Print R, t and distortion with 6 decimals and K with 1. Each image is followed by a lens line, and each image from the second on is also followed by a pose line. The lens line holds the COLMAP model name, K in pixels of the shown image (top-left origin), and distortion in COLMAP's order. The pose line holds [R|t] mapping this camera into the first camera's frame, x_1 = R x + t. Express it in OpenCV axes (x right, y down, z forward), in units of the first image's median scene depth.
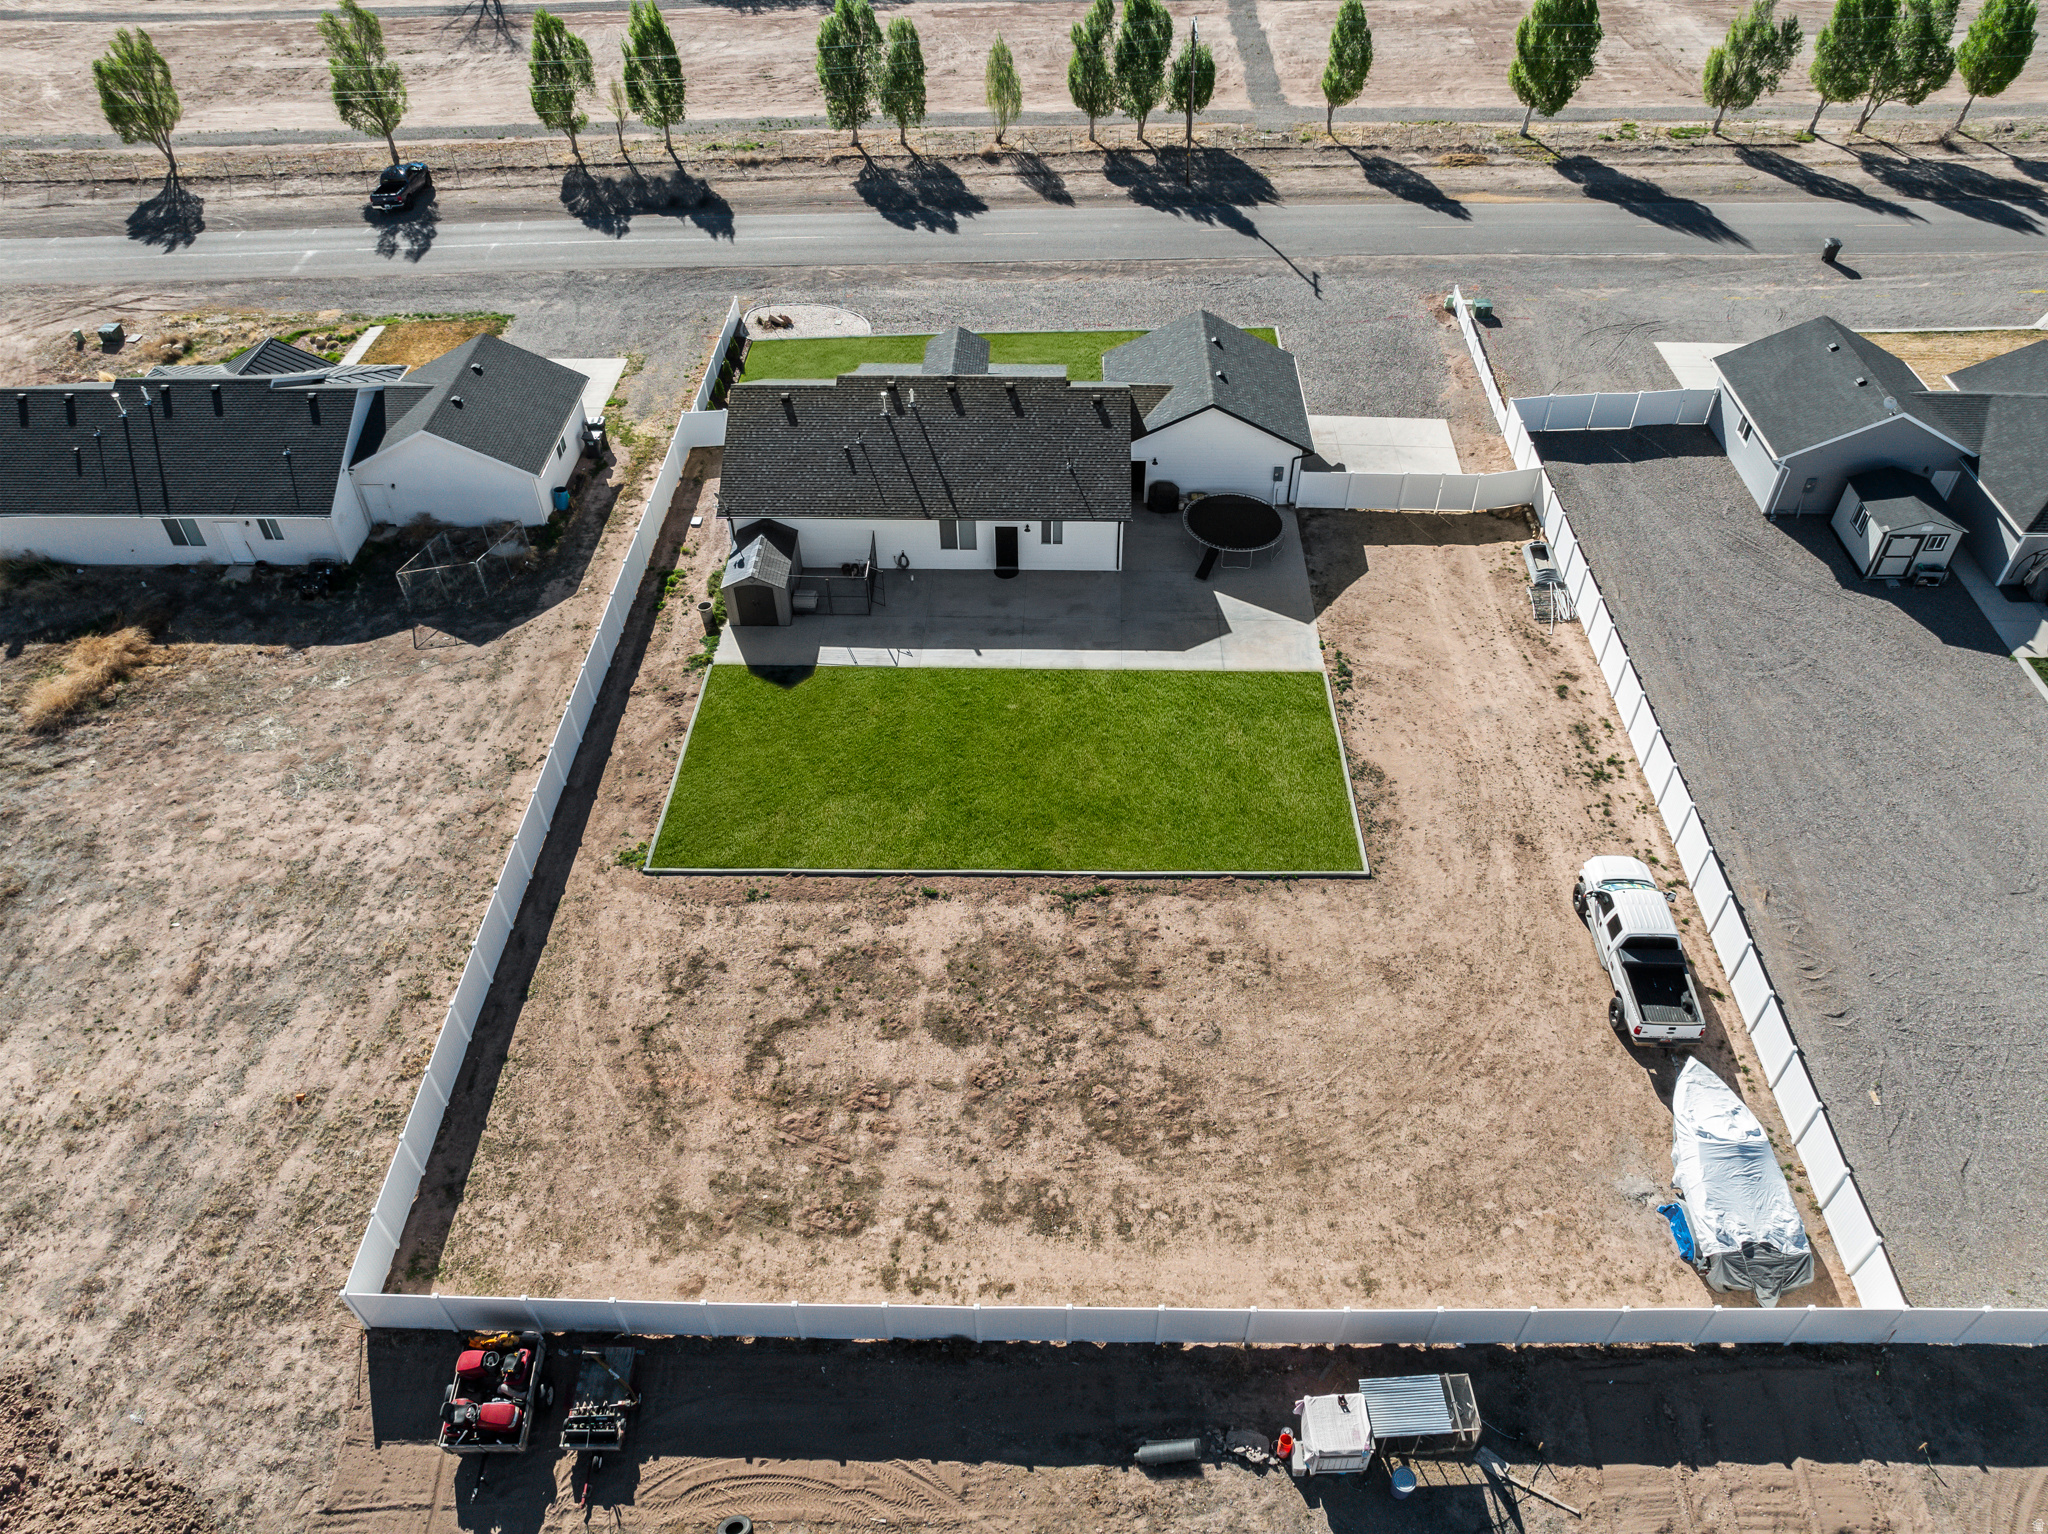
lens RADIAL K [[1441.9, 0, 1037.9], [0, 1441.9, 759.8], [0, 0, 1]] dist [-0.039298, 0.005227]
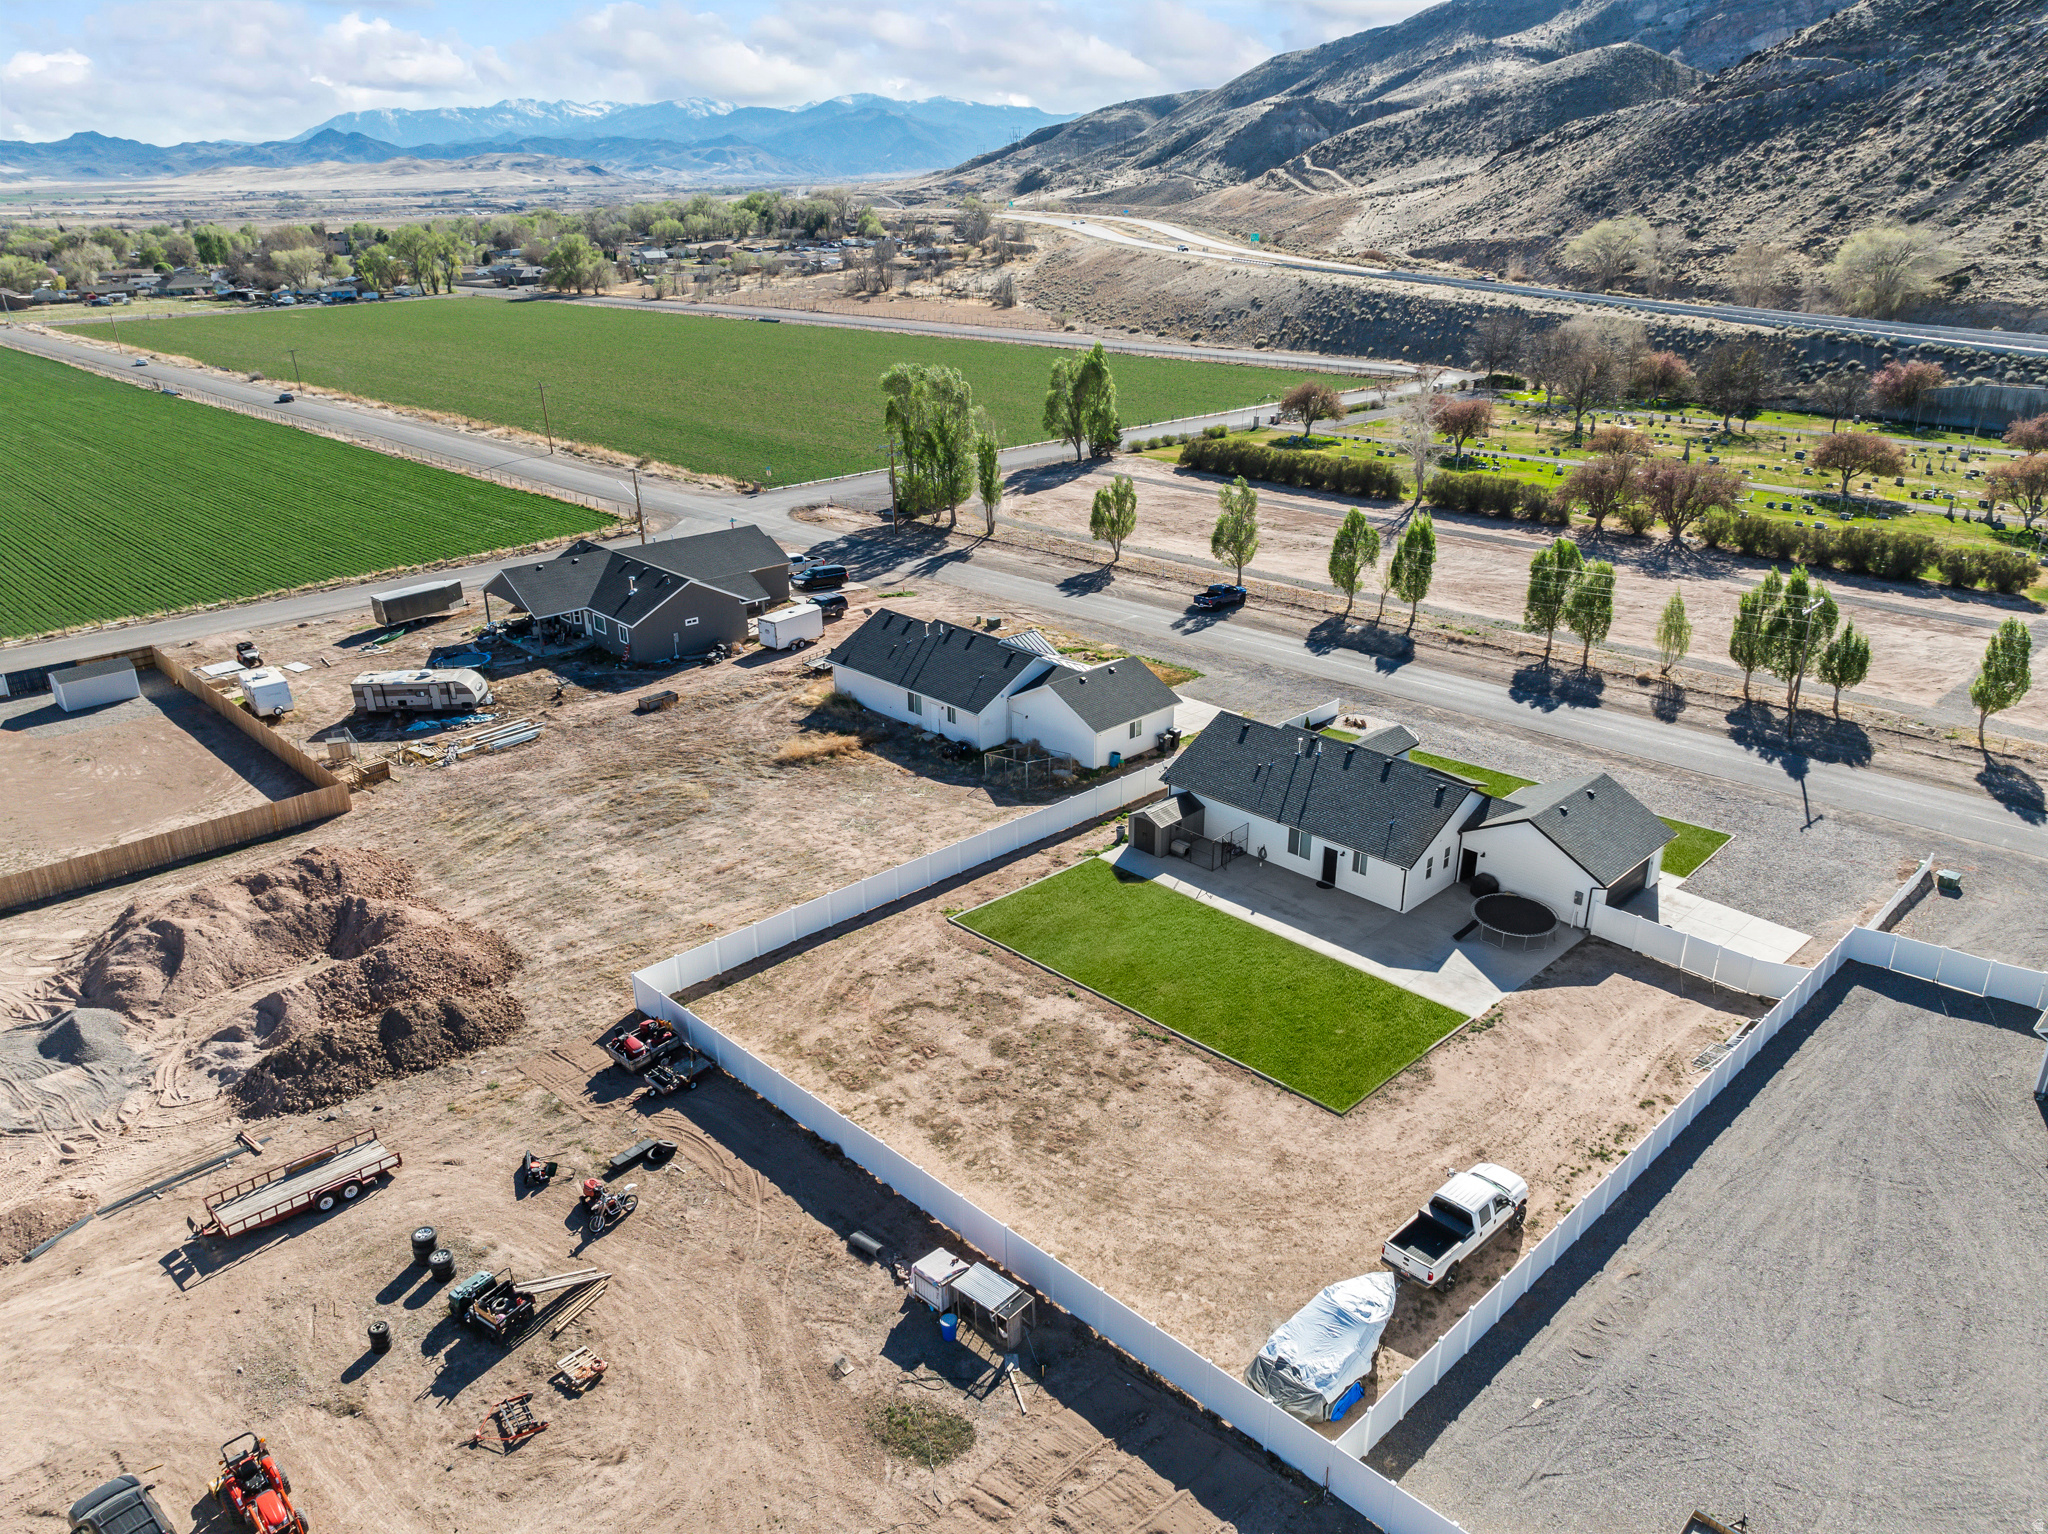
lens RADIAL K [[1441.9, 0, 1030.8], [0, 1441.9, 756.5], [0, 0, 1]] dist [-0.039298, 0.005227]
pose [[0.716801, 0.263632, -0.645519, 0.607860], [-0.479848, 0.858193, -0.182346, 0.136660], [0.505908, 0.440457, 0.741657, -0.147508]]
